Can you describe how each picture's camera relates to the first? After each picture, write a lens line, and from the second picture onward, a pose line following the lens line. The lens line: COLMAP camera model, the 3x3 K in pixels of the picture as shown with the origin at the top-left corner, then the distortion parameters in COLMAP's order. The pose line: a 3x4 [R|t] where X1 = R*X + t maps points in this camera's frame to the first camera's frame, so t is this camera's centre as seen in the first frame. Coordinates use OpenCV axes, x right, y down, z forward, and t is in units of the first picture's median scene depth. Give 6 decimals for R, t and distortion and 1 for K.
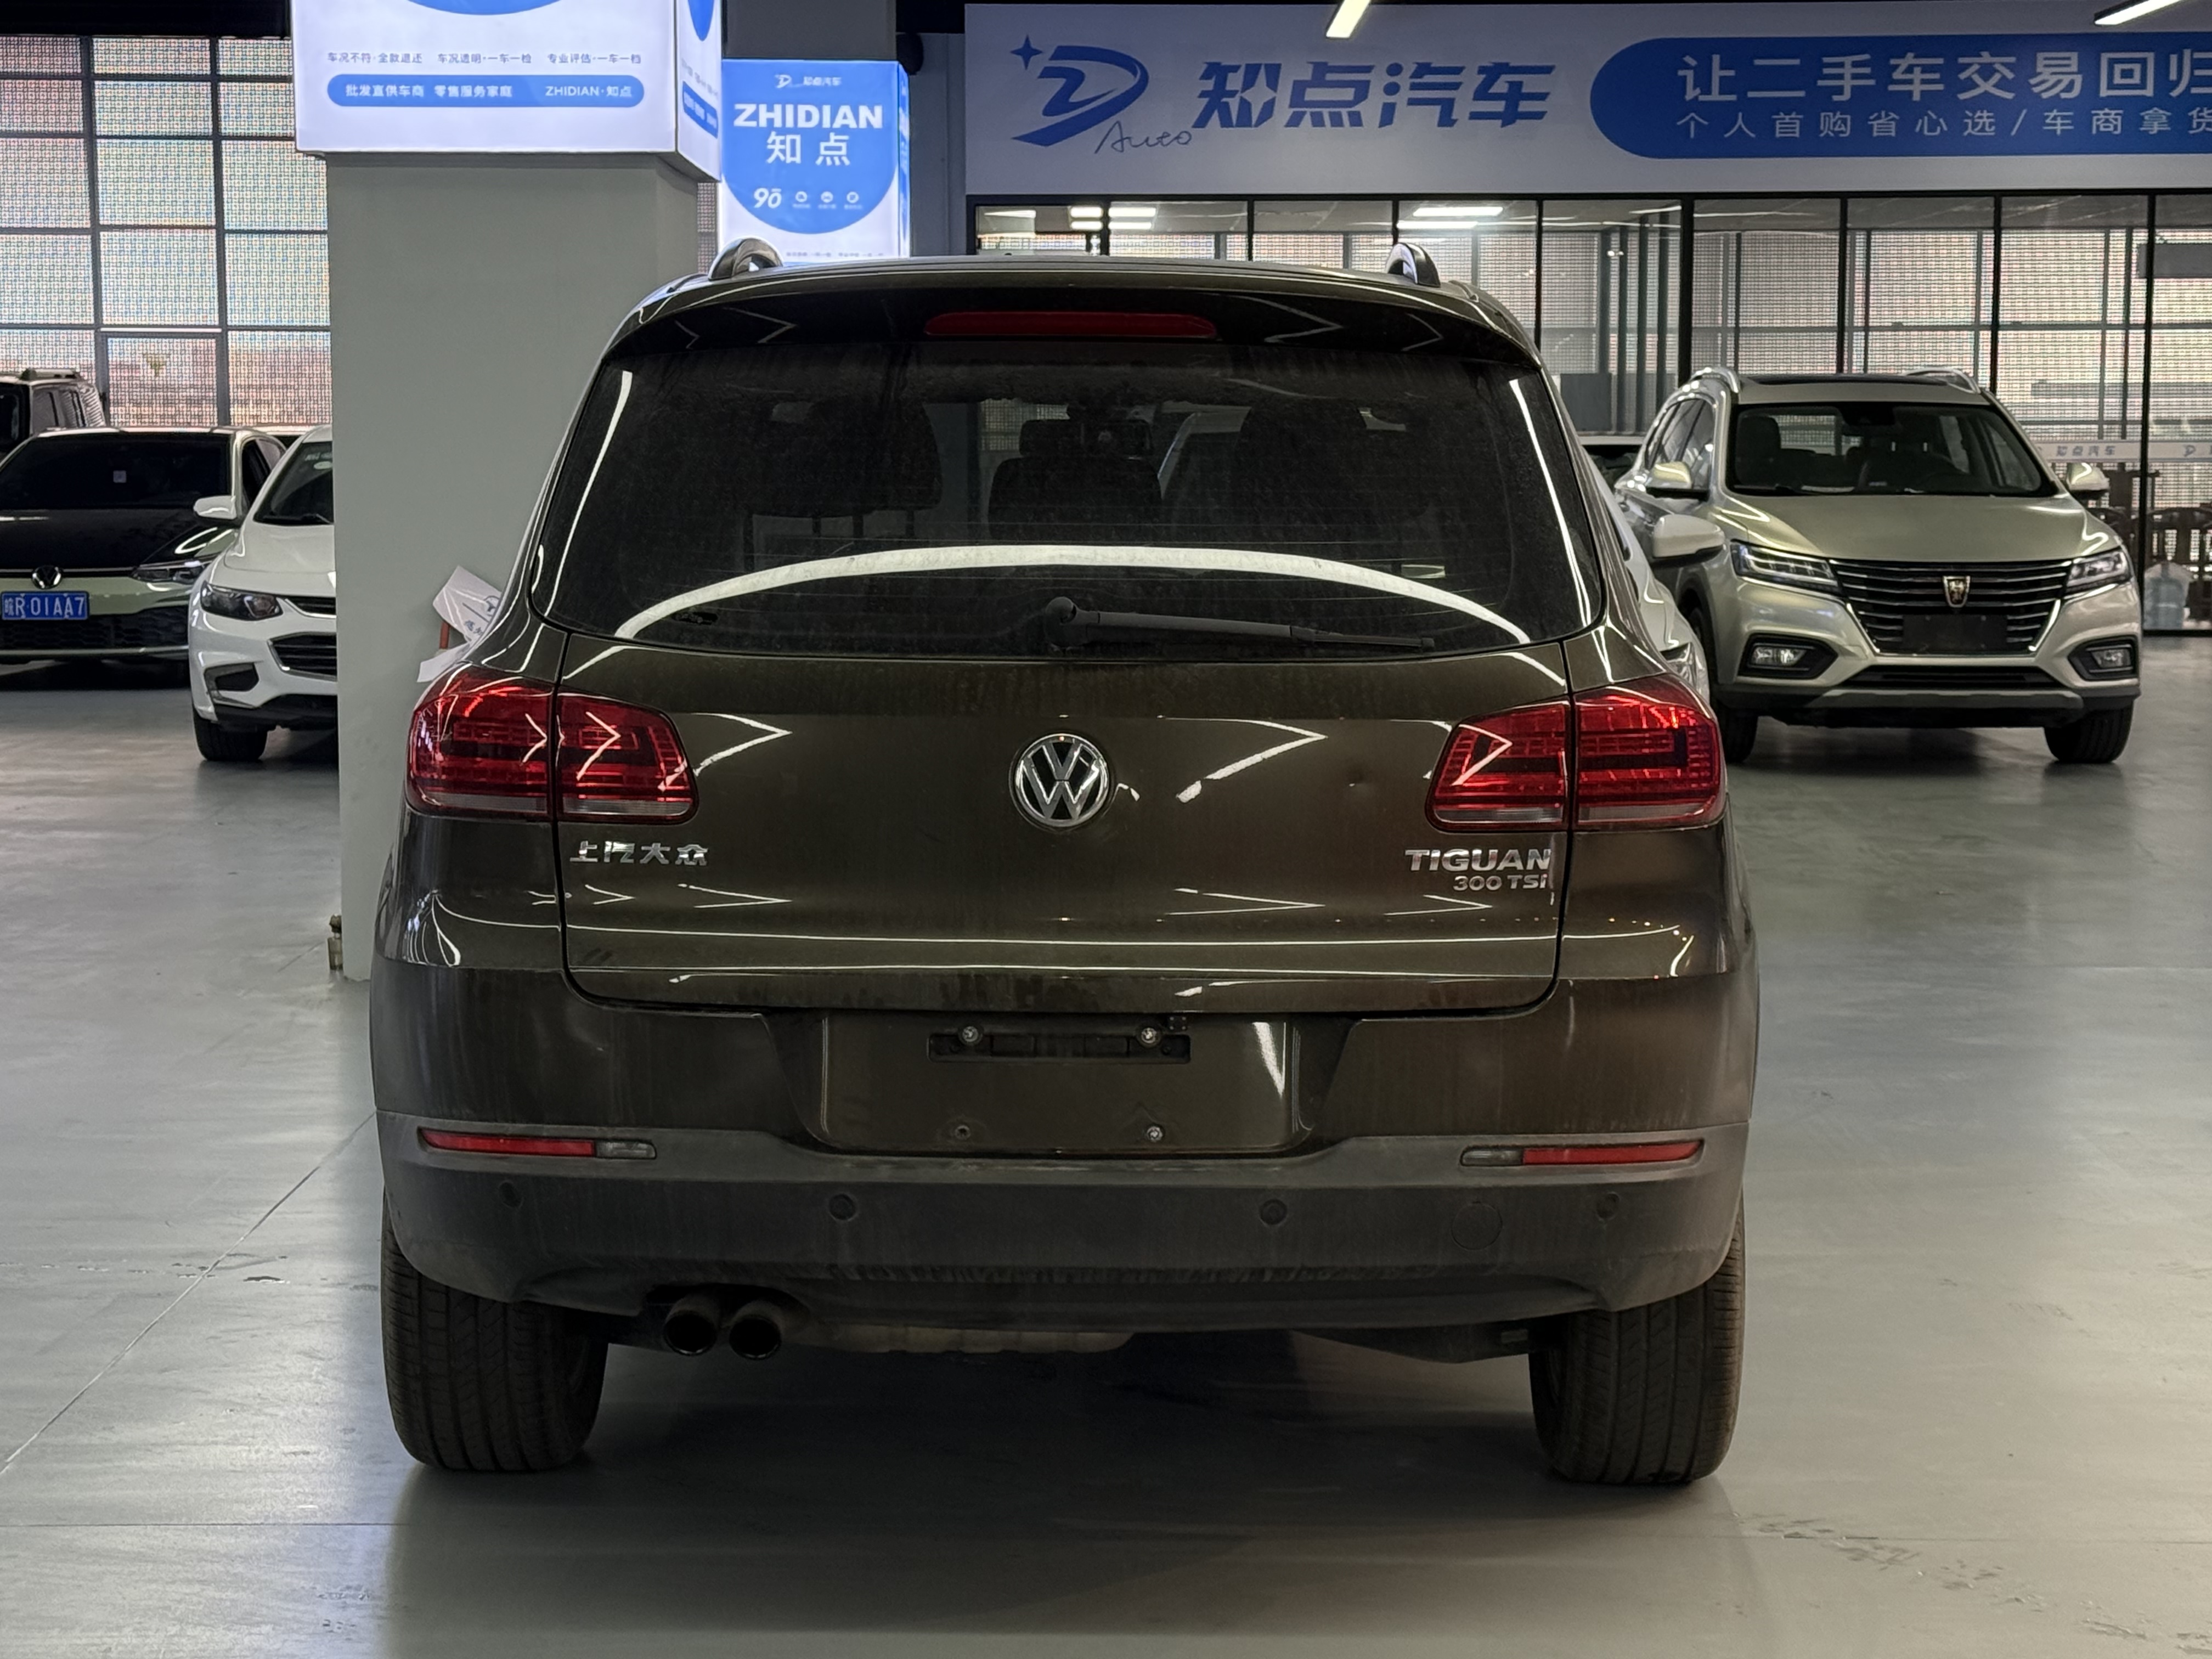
lens RADIAL K [[4101.3, 0, 1106.8], [0, 4101.3, 821.4], [0, 0, 1]] dist [-0.034592, 0.000000]
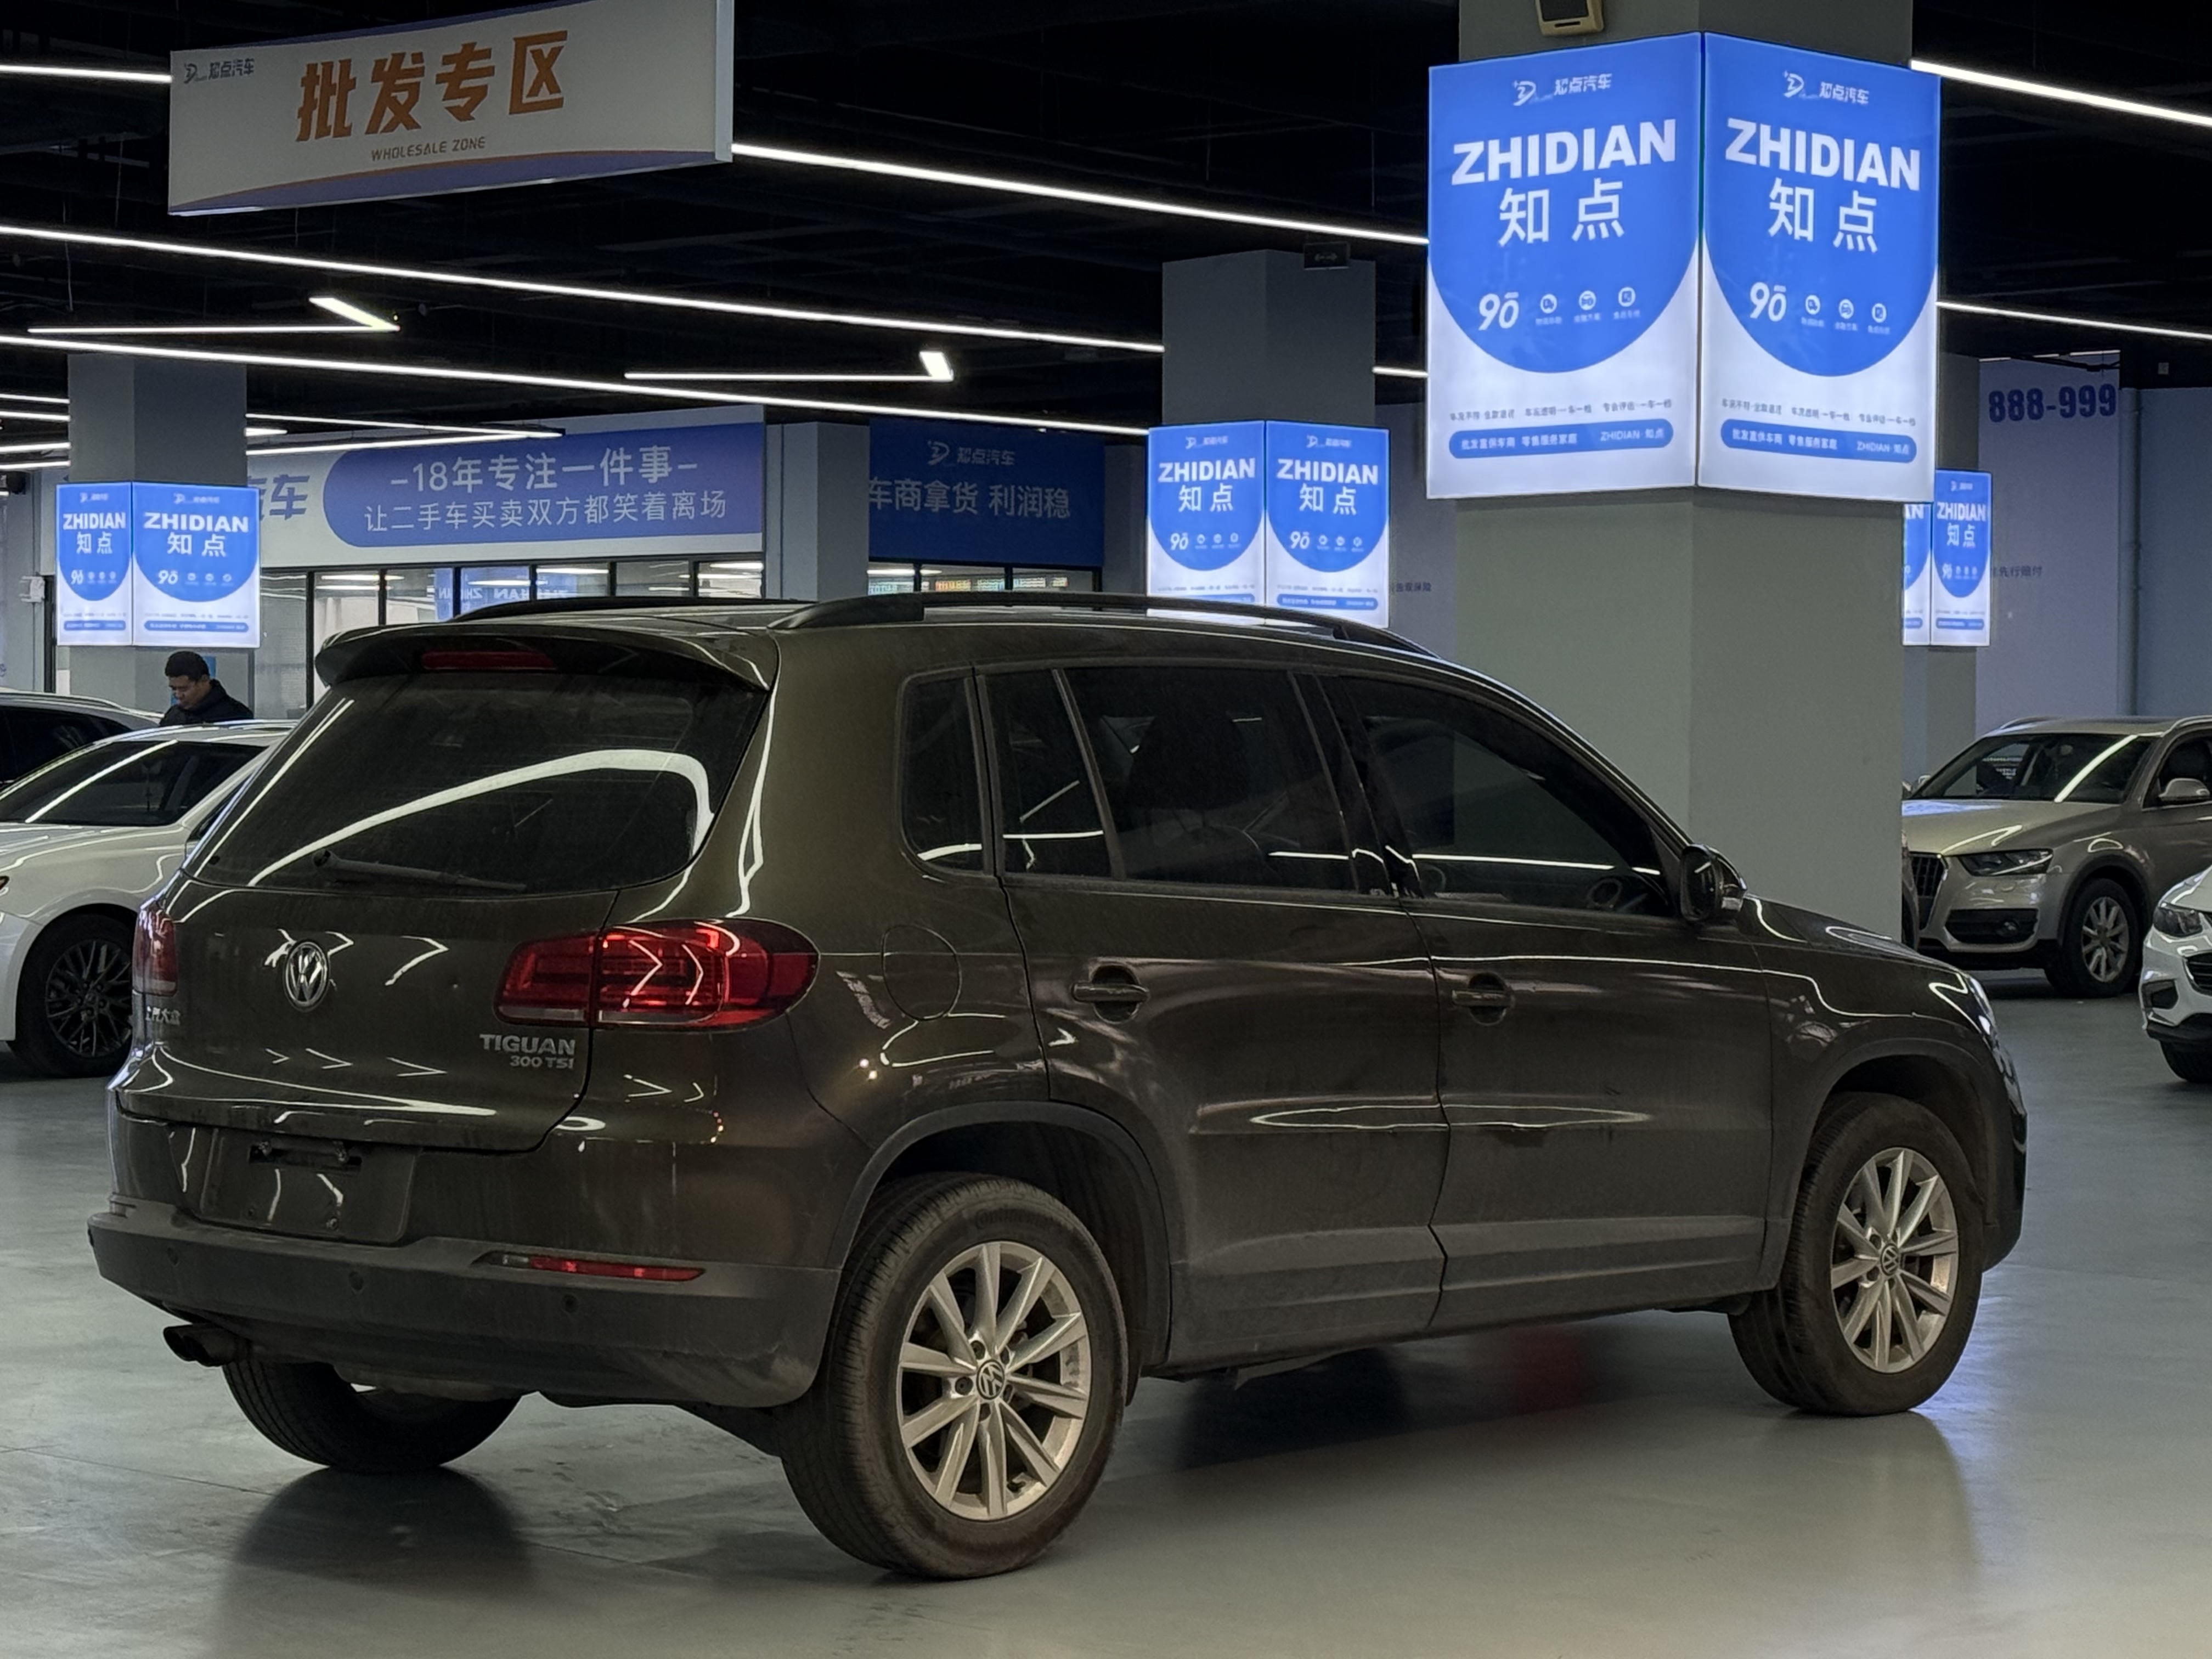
lens RADIAL K [[4716.5, 0, 1103.3], [0, 4716.5, 833.7], [0, 0, 1]] dist [0.060172, 0.000000]
pose [[0.699222, 0.009315, -0.714844, 1.340730], [-0.066543, 0.996422, -0.052104, 0.008749], [0.711801, 0.084000, 0.697341, 0.040902]]
